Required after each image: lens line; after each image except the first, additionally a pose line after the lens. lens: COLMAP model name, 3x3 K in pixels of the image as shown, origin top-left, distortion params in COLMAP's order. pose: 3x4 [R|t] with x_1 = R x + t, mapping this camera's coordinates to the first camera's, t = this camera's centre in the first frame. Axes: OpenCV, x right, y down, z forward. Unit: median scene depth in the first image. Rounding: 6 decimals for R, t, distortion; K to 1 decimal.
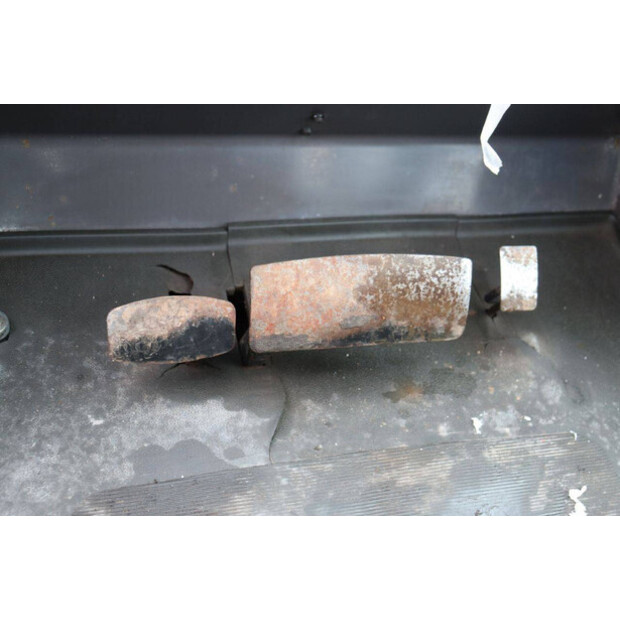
lens RADIAL K [[781.2, 0, 307.0], [0, 781.2, 311.4], [0, 0, 1]] dist [-0.003988, 0.000000]
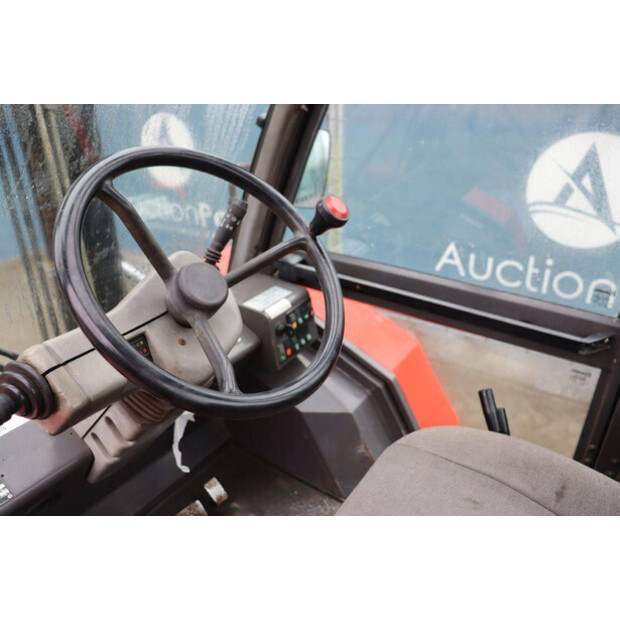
lens RADIAL K [[513.9, 0, 313.0], [0, 513.9, 307.2], [0, 0, 1]] dist [-0.139933, 0.087035]
pose [[0.720050, -0.442439, 0.534580, -0.130511], [0.589663, 0.796246, -0.135239, -0.120848], [-0.365822, 0.412601, 0.834227, -0.830565]]
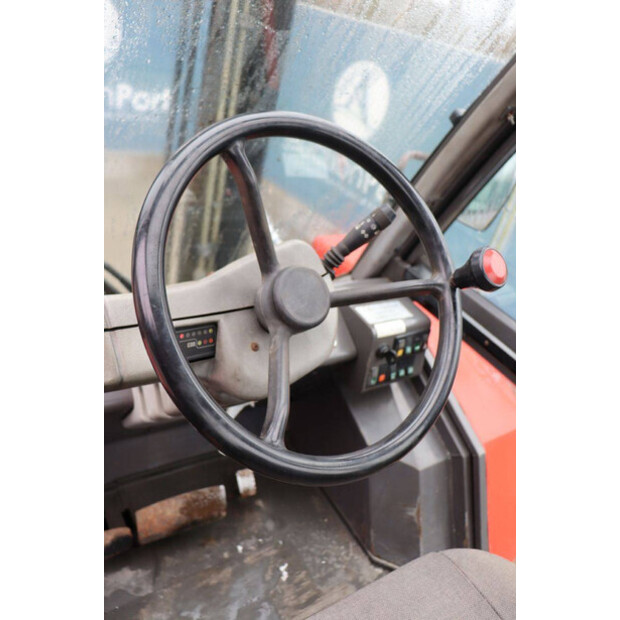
lens RADIAL K [[536.9, 0, 310.6], [0, 536.9, 310.4], [0, 0, 1]] dist [-0.138041, 0.121926]
pose [[0.940361, -0.124360, 0.316631, 0.005991], [0.188492, 0.965314, -0.180666, -0.237571], [-0.283181, 0.229573, 0.931185, -0.745567]]
